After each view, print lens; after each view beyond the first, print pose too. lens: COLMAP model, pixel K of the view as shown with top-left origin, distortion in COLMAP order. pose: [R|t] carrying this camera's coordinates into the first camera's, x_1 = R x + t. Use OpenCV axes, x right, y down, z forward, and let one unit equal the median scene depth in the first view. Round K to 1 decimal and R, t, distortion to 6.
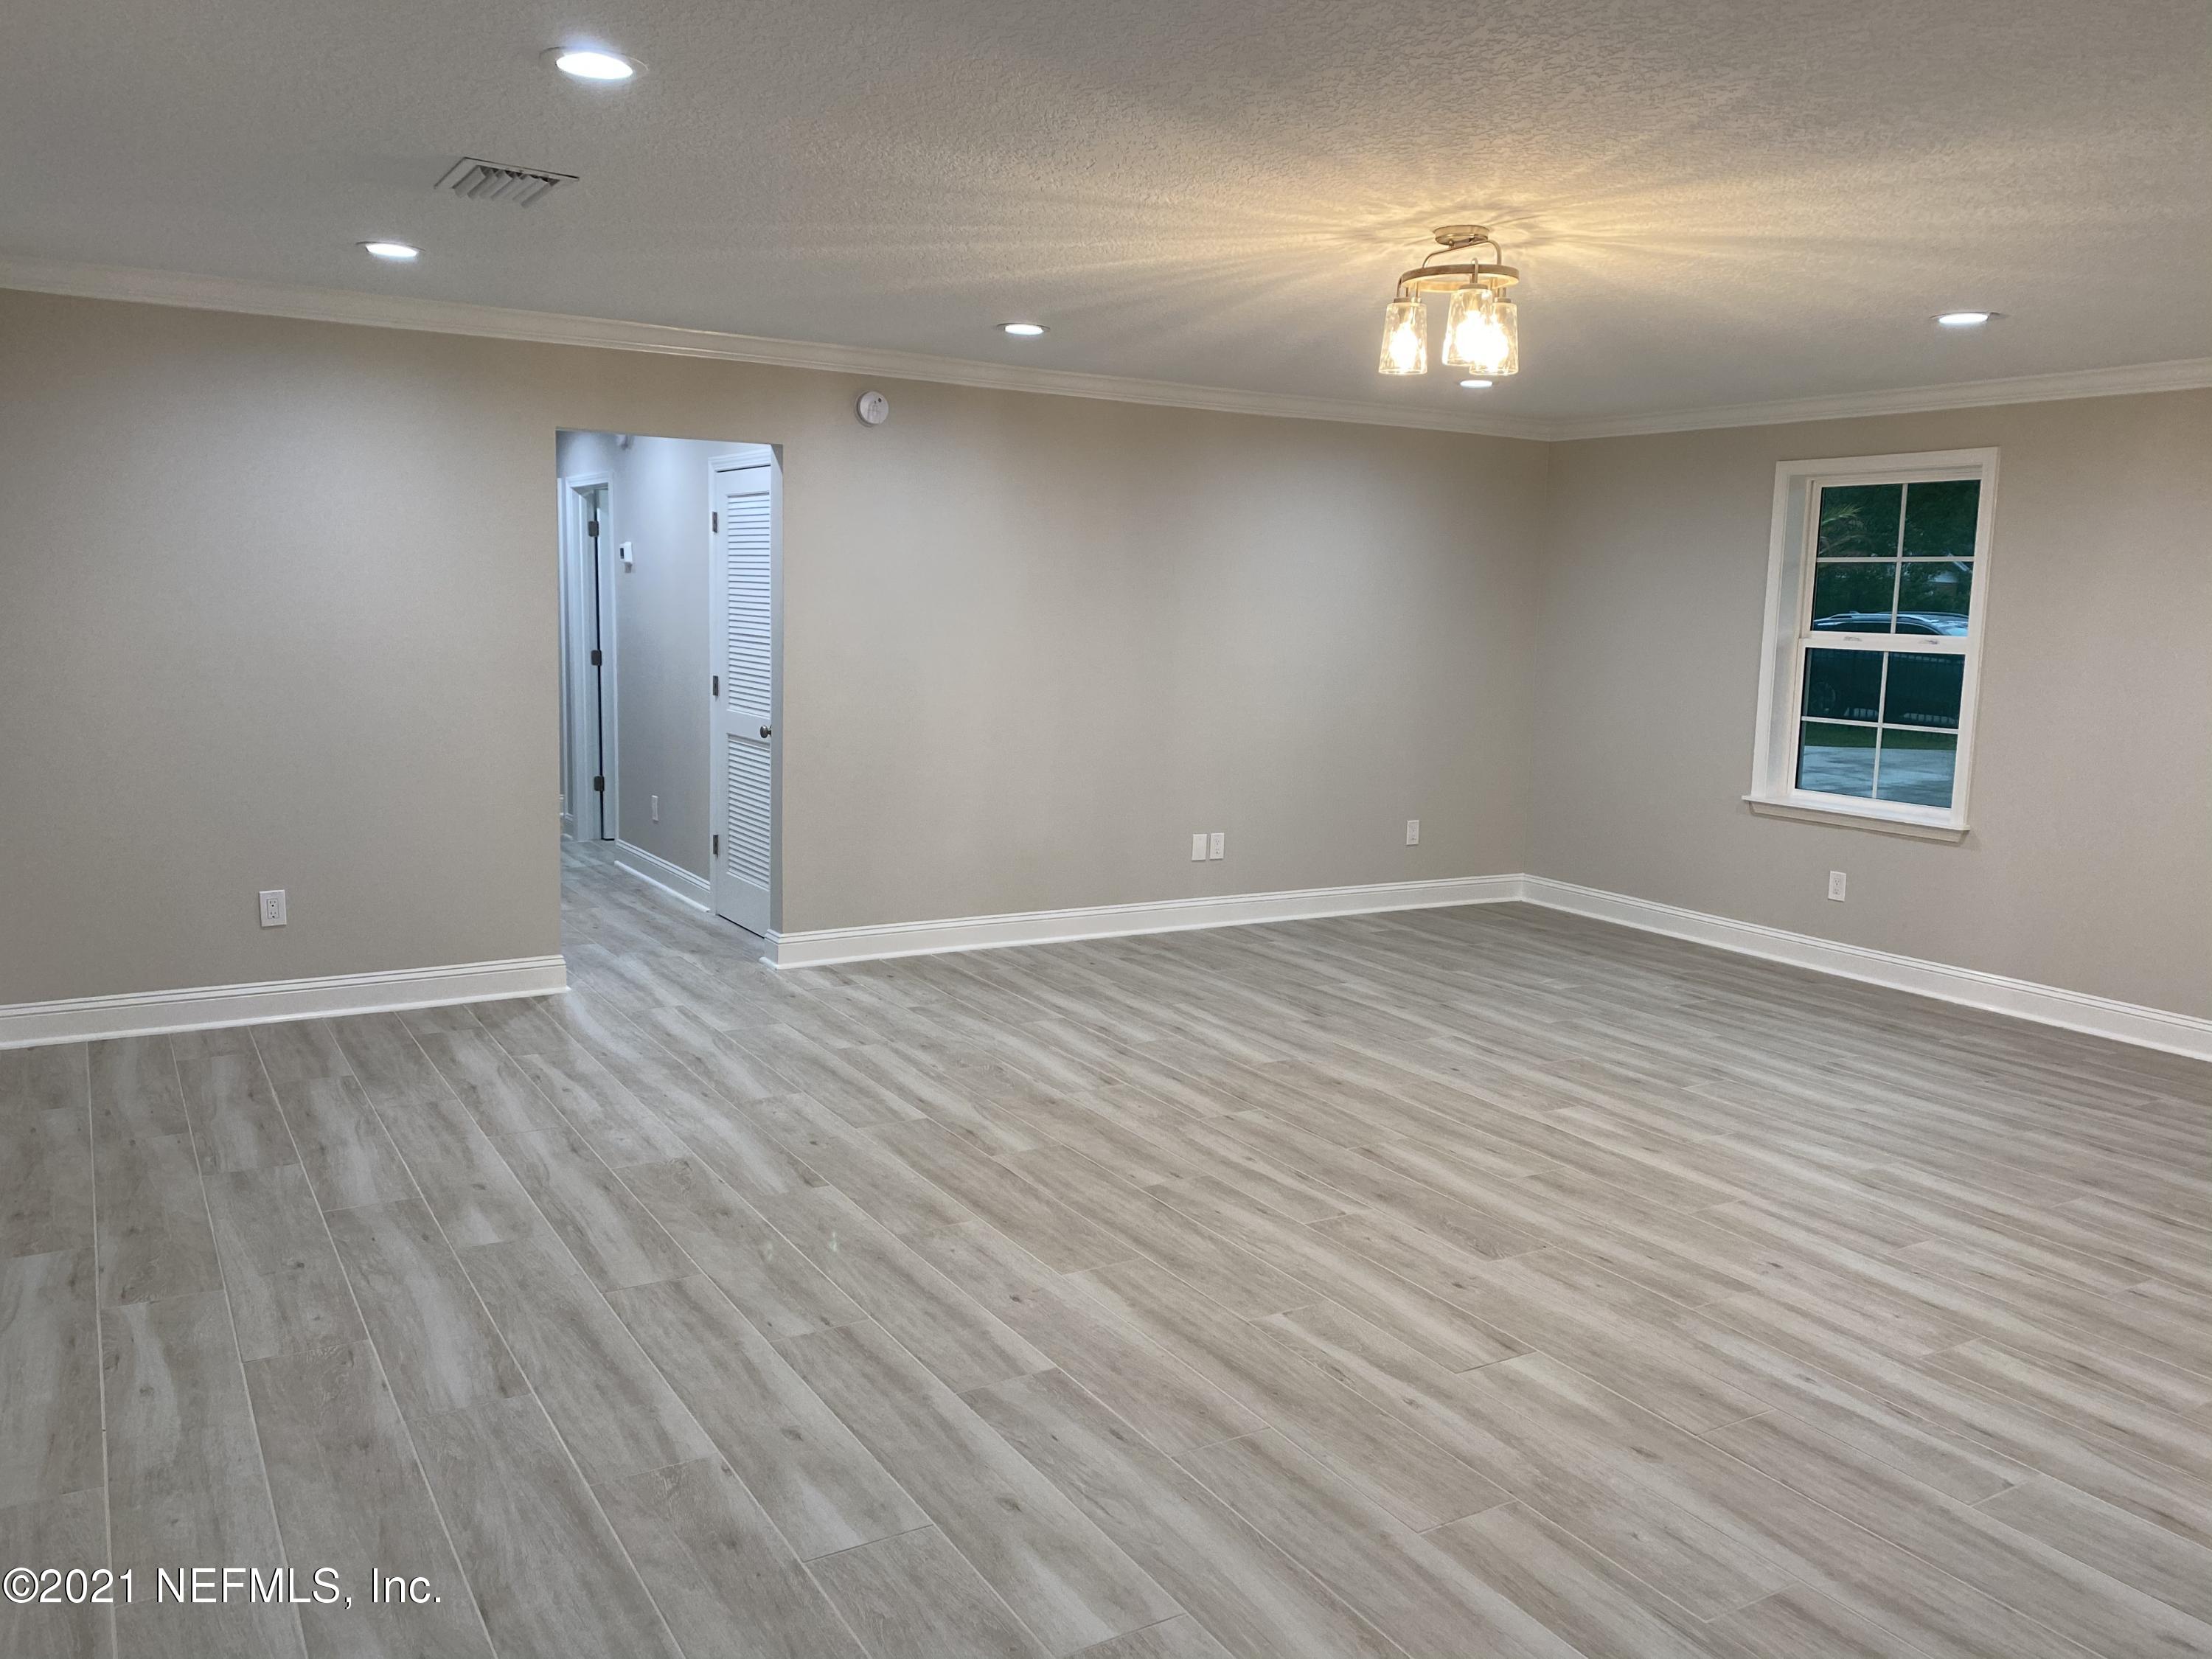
lens RADIAL K [[1686.3, 0, 1108.7], [0, 1686.3, 806.7], [0, 0, 1]] dist [0.112071, -0.182390]
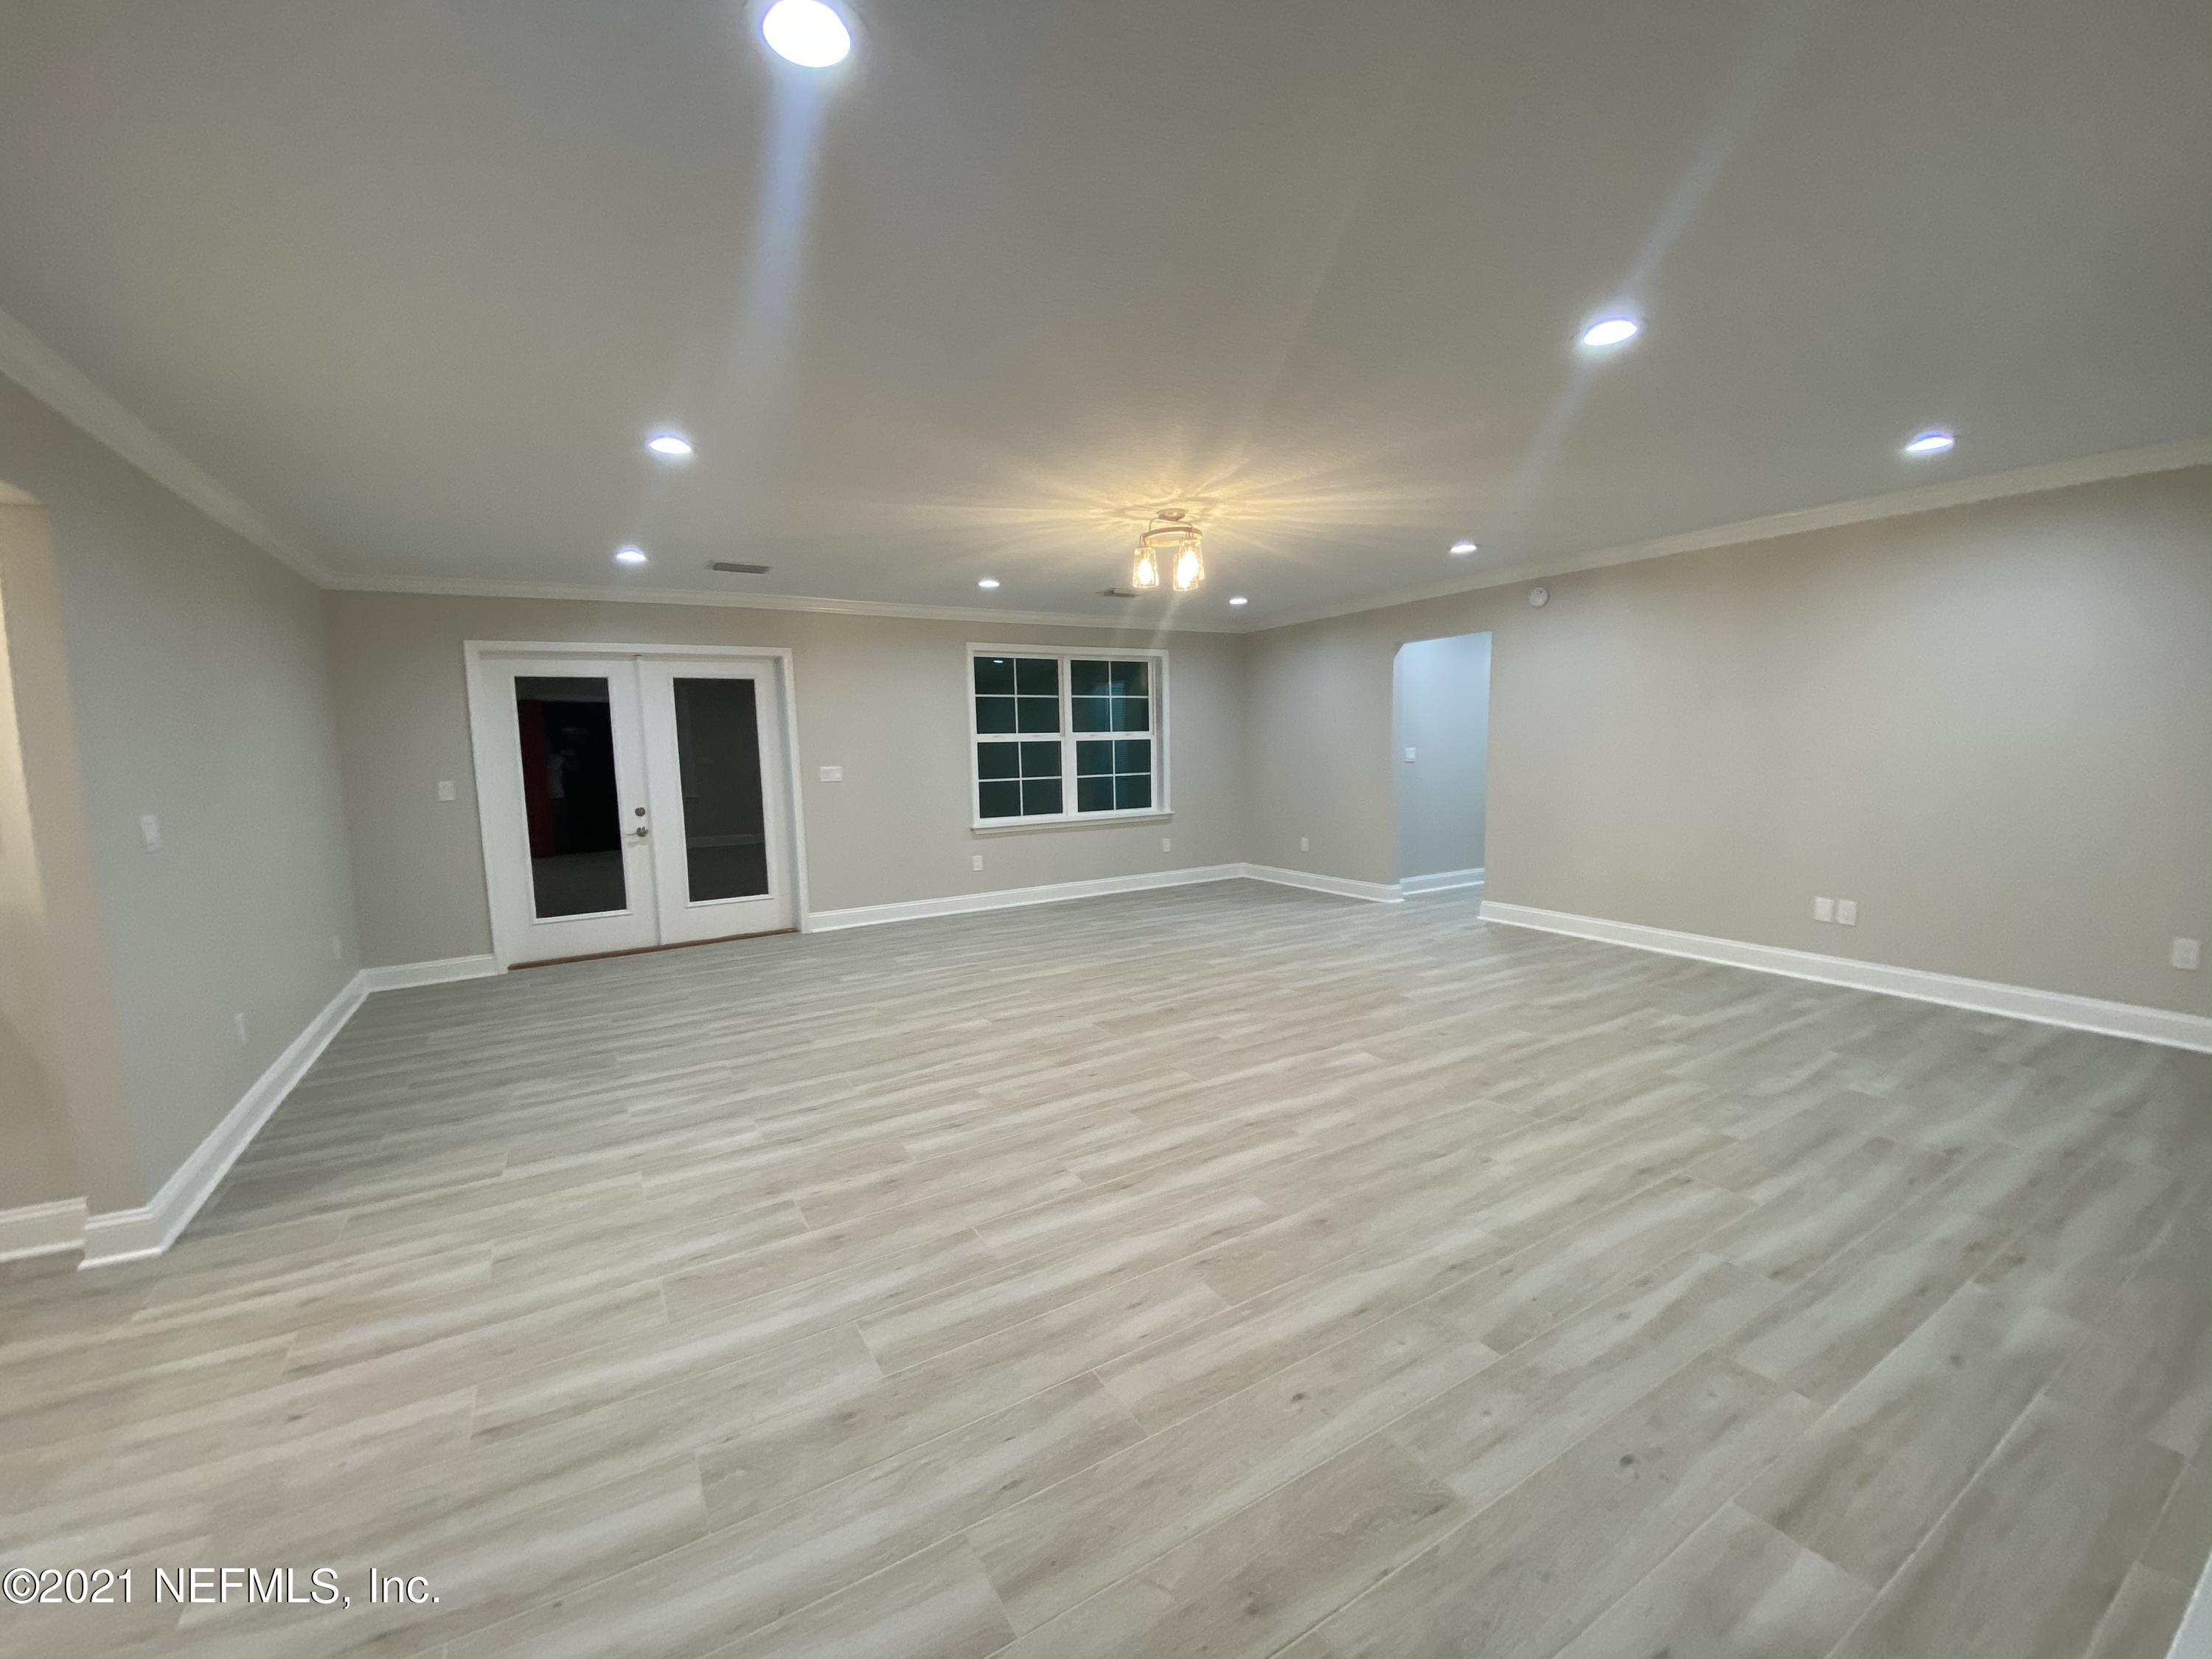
lens RADIAL K [[908.4, 0, 1111.0], [0, 908.4, 828.9], [0, 0, 1]] dist [0.001593, 0.000320]
pose [[-0.001585, 0.085550, -0.996333, 1.184577], [-0.101410, 0.991184, 0.085269, -0.061016], [0.994843, 0.101173, 0.007105, 0.895486]]
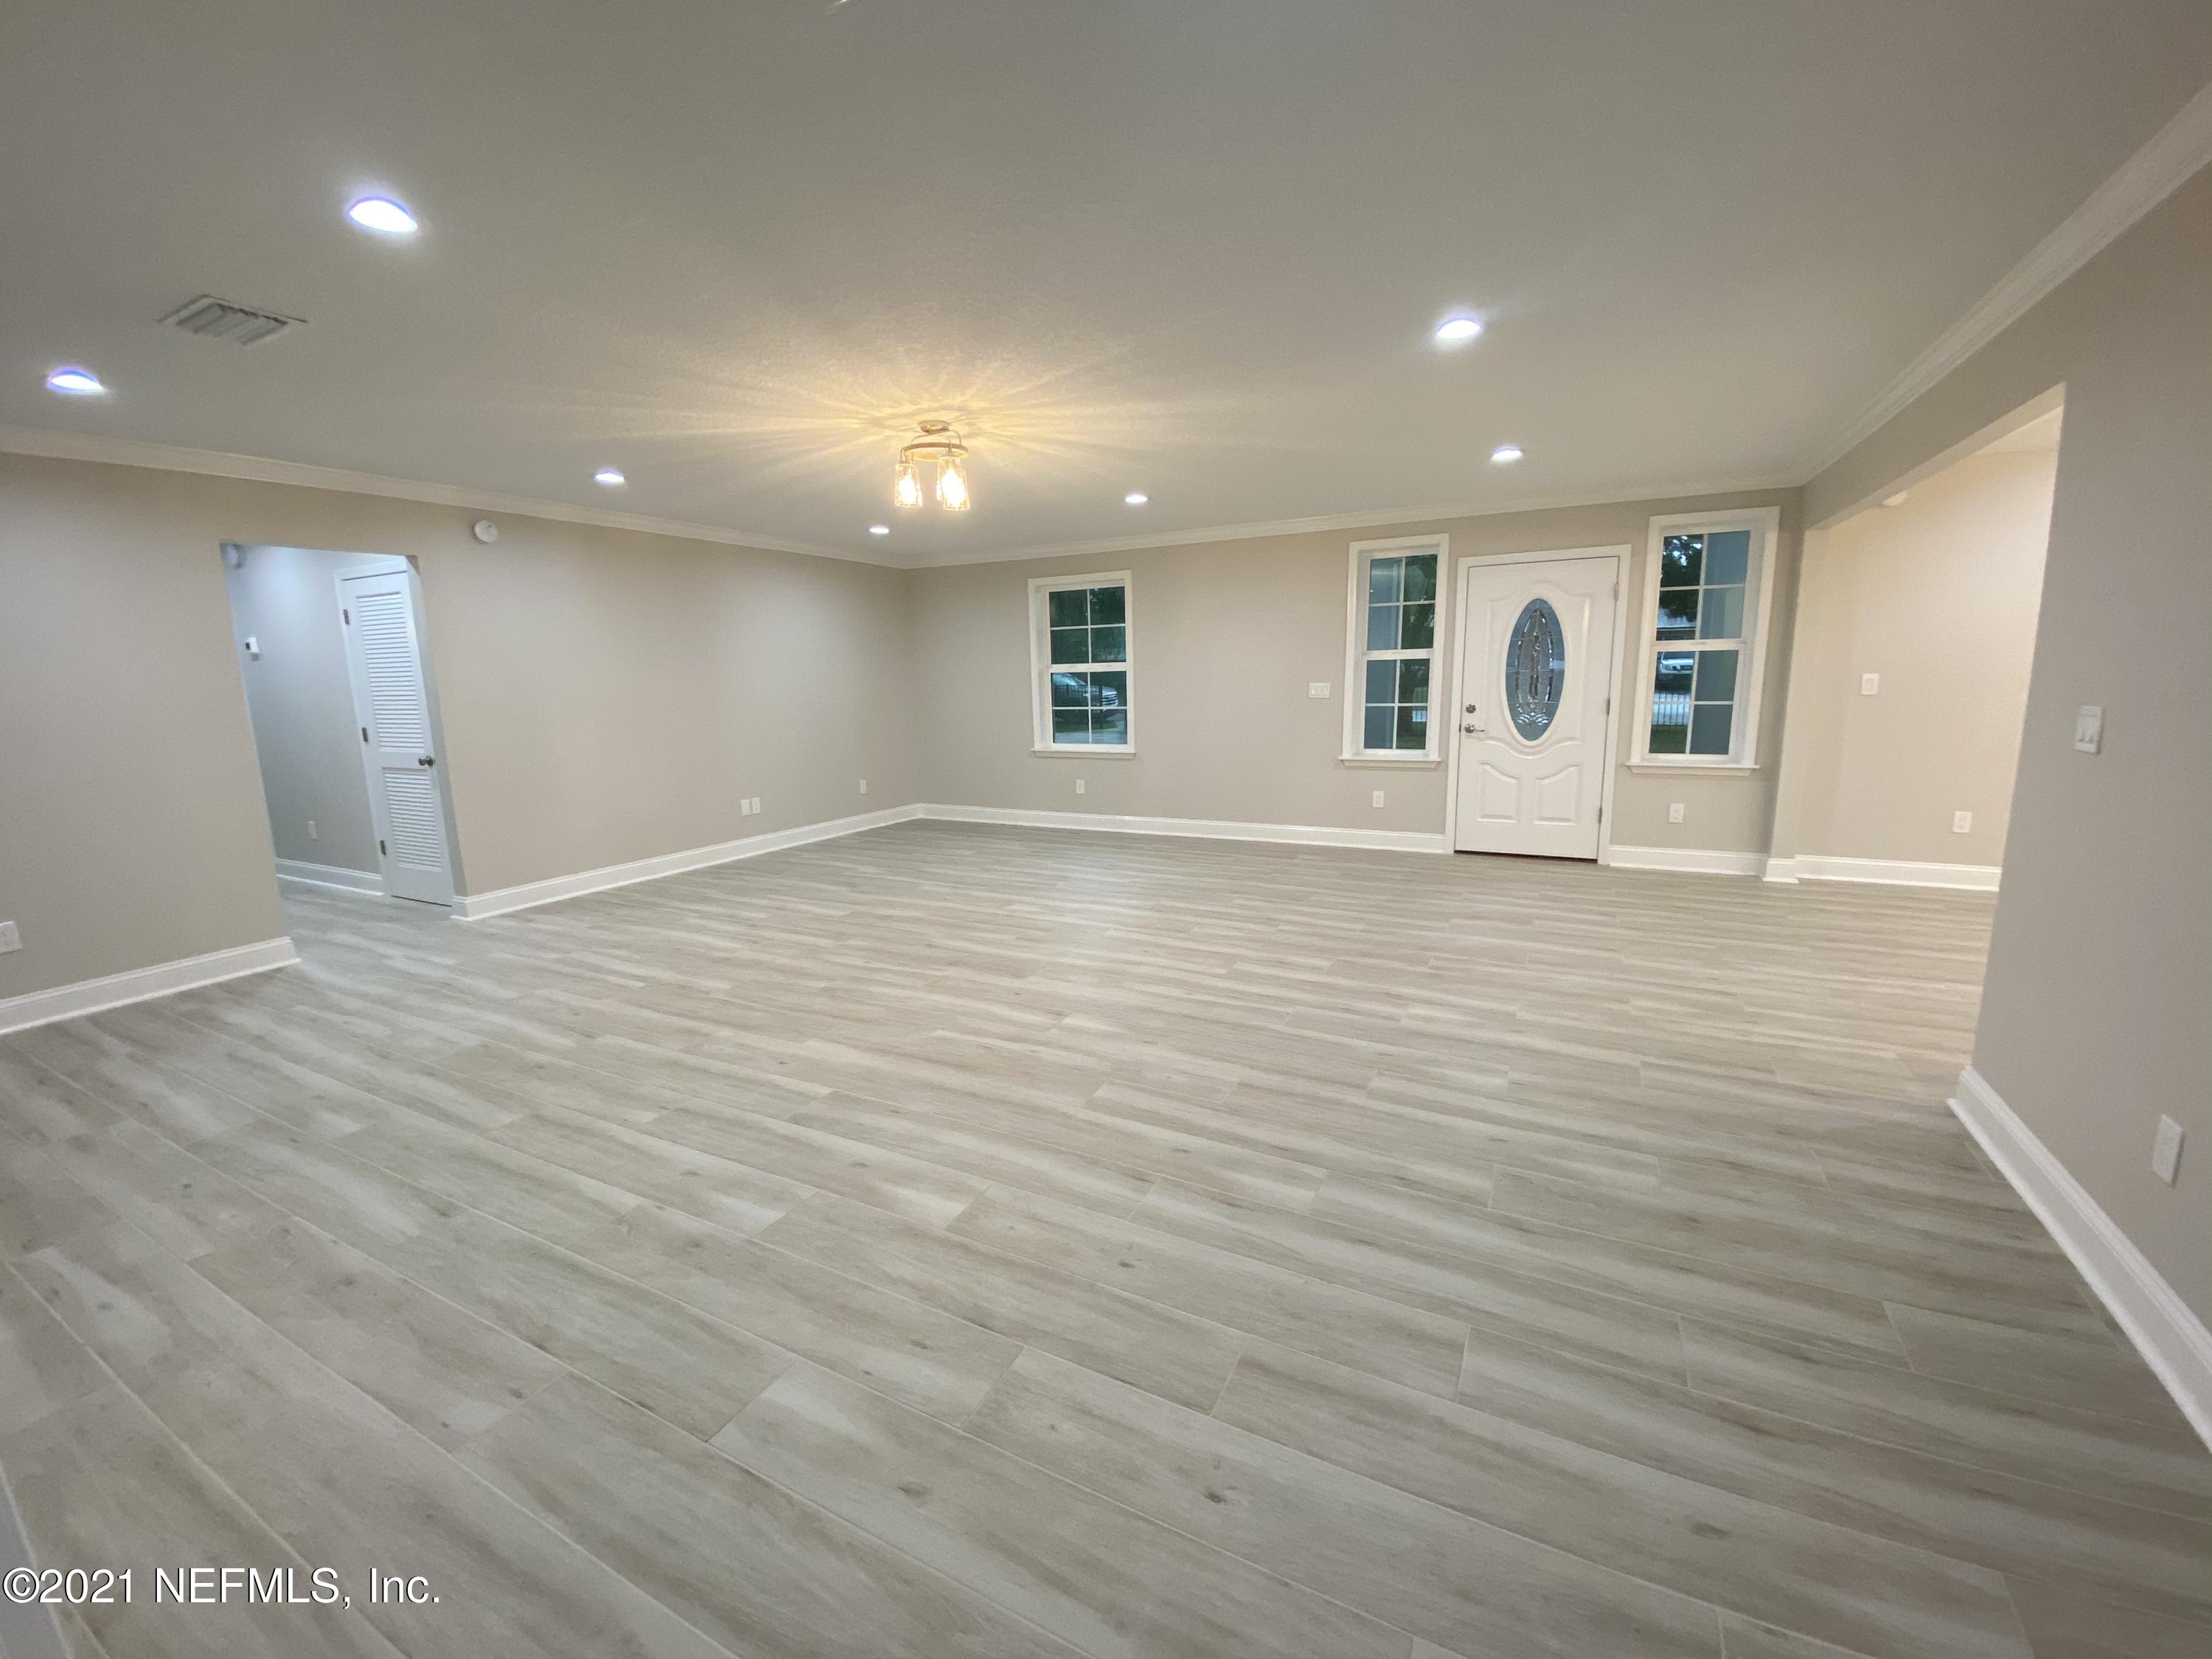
lens RADIAL K [[880.7, 0, 1111.8], [0, 880.7, 845.0], [0, 0, 1]] dist [0.021955, -0.020897]
pose [[0.851175, -0.144430, 0.504620, -0.154540], [0.110341, 0.989150, 0.096992, 0.027264], [-0.513154, -0.026877, 0.857876, 0.090940]]
